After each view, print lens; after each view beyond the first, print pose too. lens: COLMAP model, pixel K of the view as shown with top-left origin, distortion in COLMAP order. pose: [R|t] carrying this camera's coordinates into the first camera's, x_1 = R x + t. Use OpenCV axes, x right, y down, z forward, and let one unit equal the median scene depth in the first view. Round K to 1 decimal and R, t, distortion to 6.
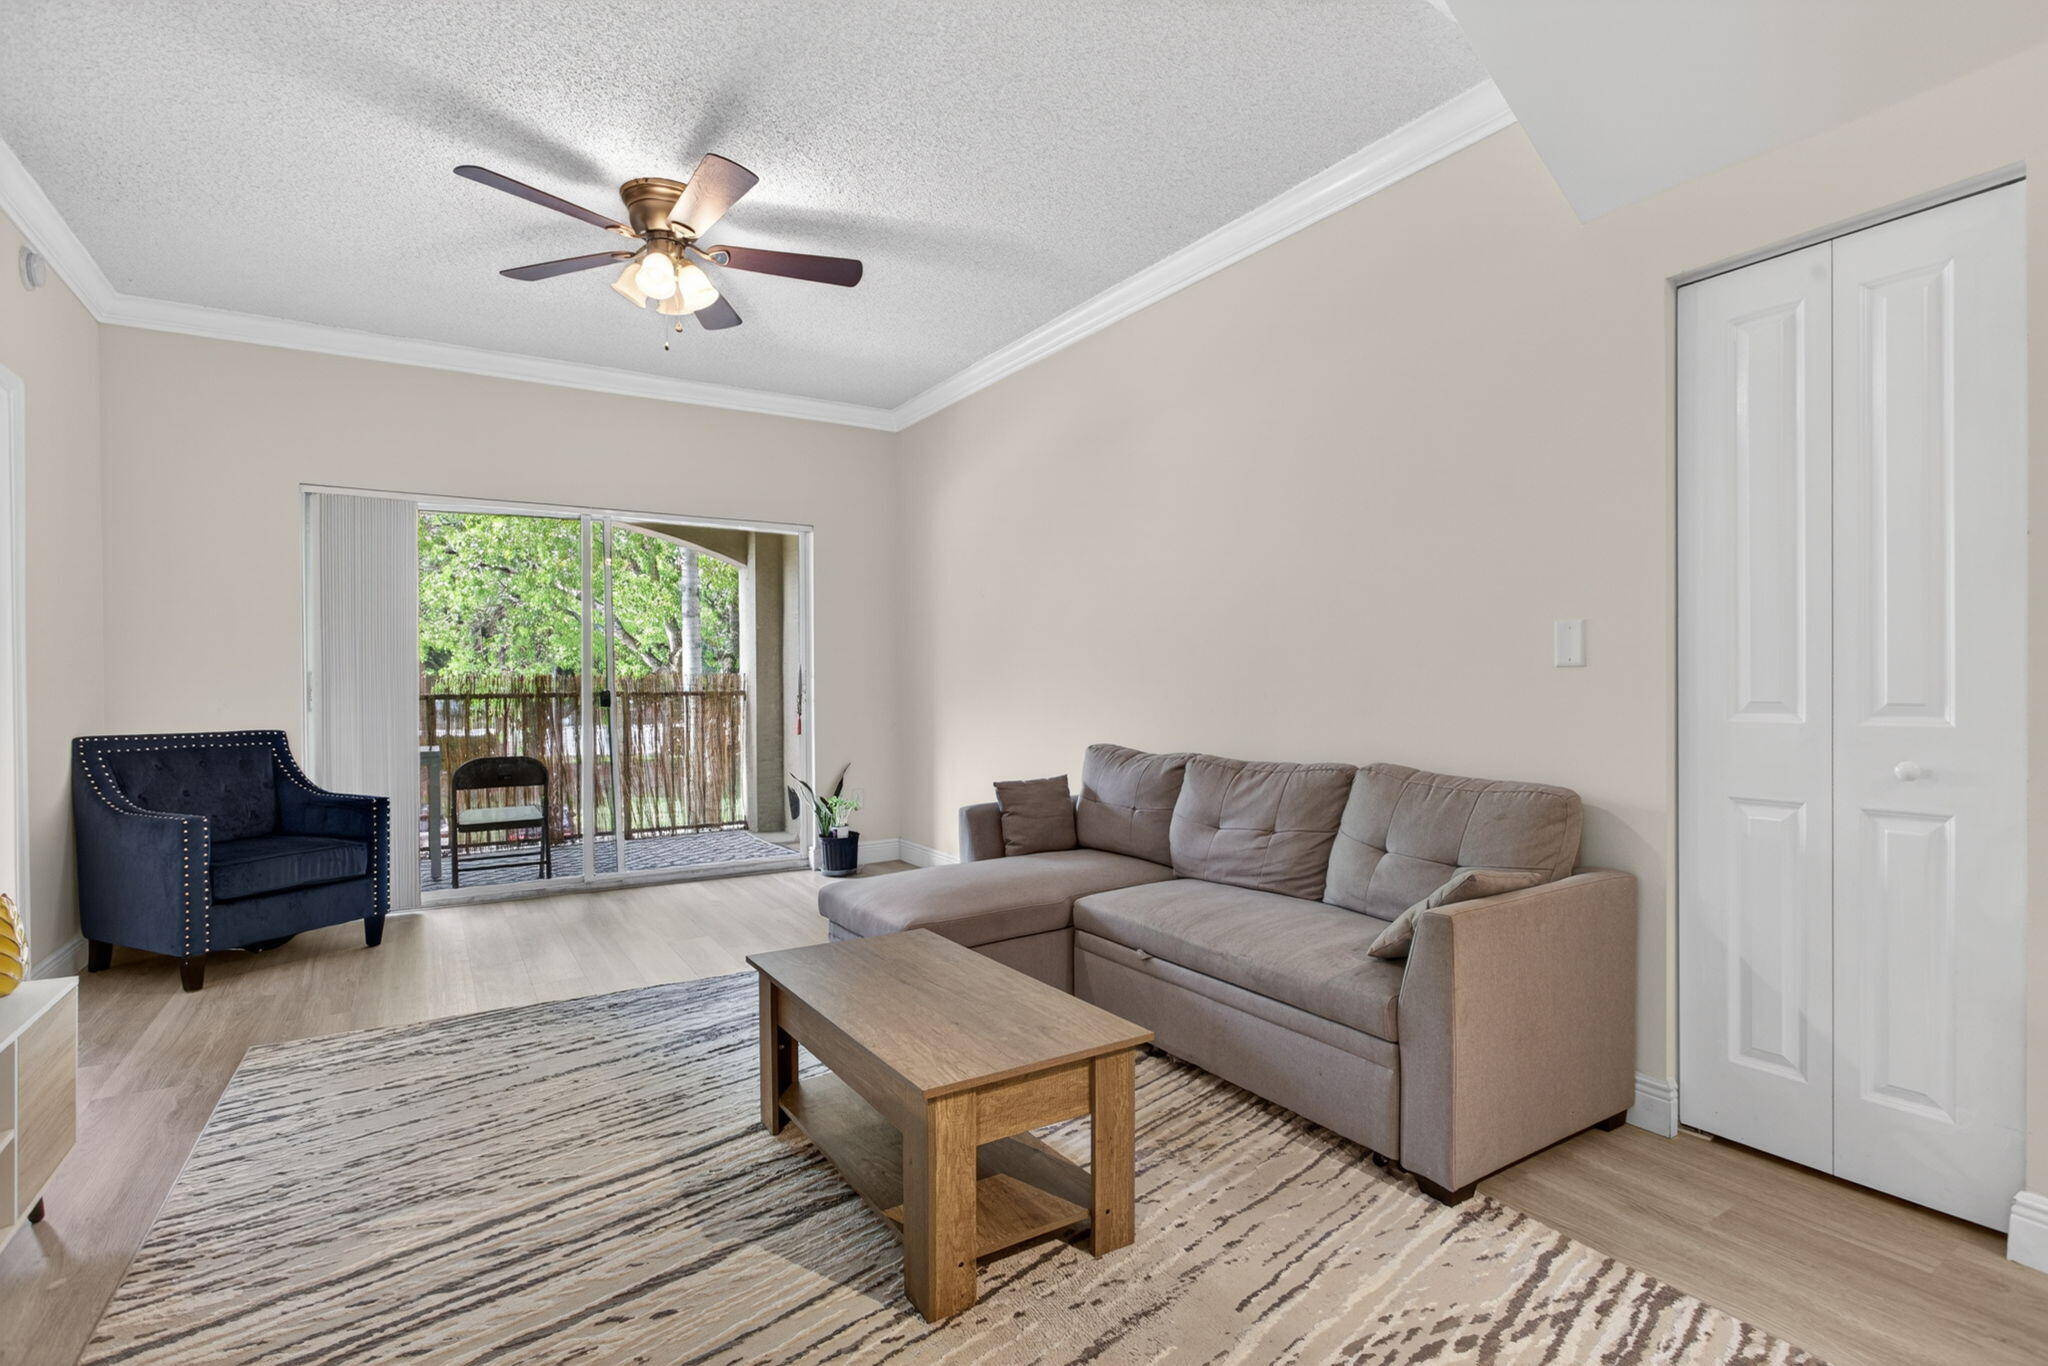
lens RADIAL K [[984.7, 0, 1049.5], [0, 984.7, 680.7], [0, 0, 1]] dist [-0.008238, 0.001660]
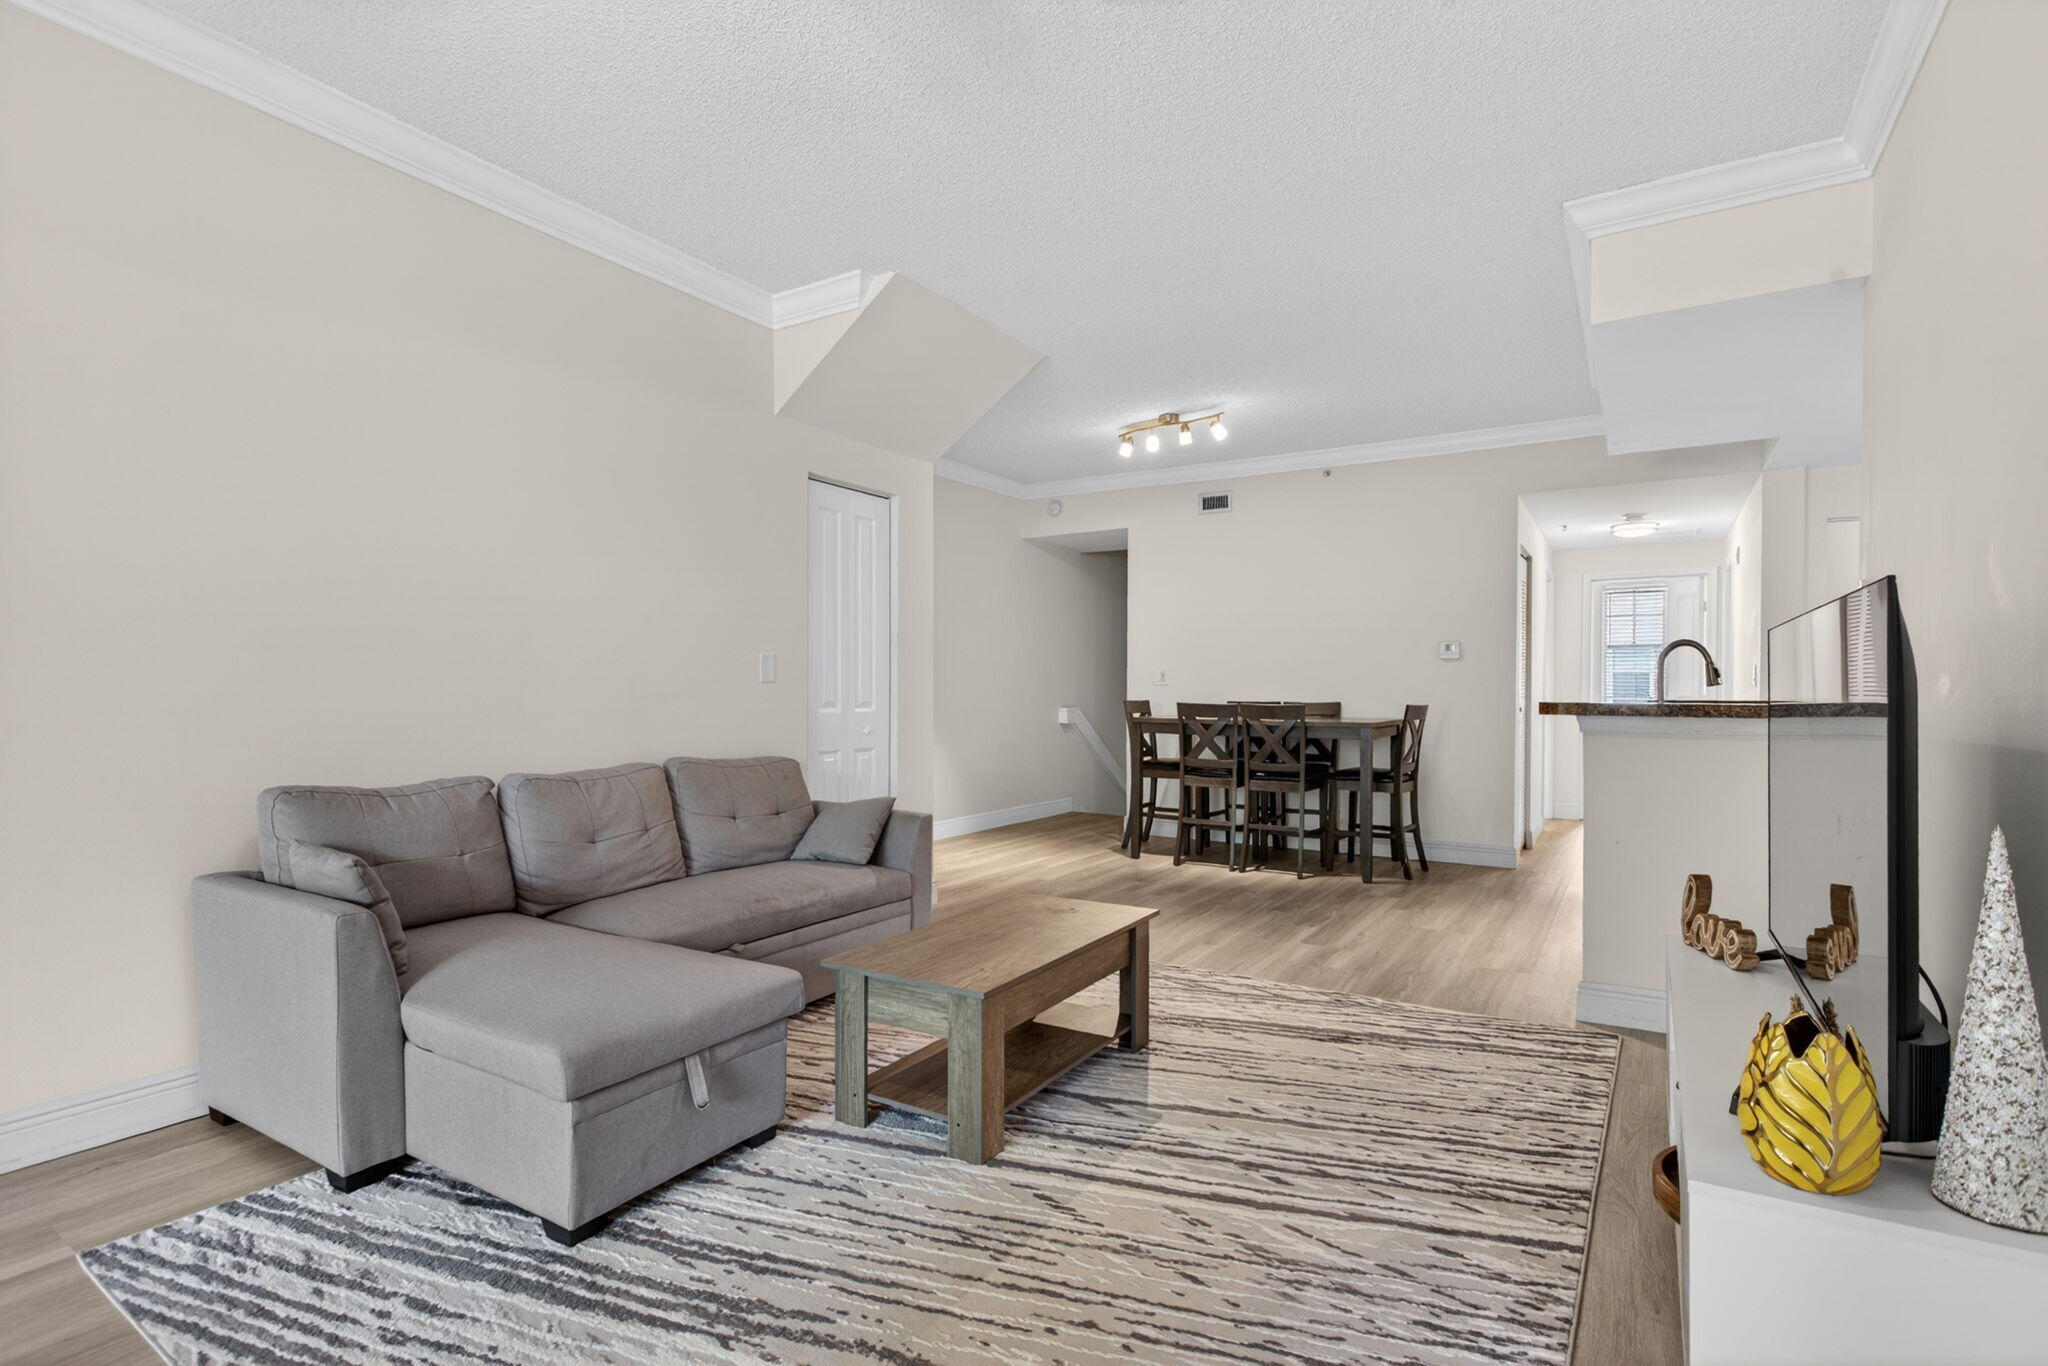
lens RADIAL K [[984.7, 0, 1020.0], [0, 984.7, 691.8], [0, 0, 1]] dist [-0.008238, 0.001660]
pose [[-0.424393, 0.005340, 0.905462, -0.856351], [-0.006514, 0.999939, -0.008950, 0.011176], [-0.905455, -0.009696, -0.424333, 1.021036]]
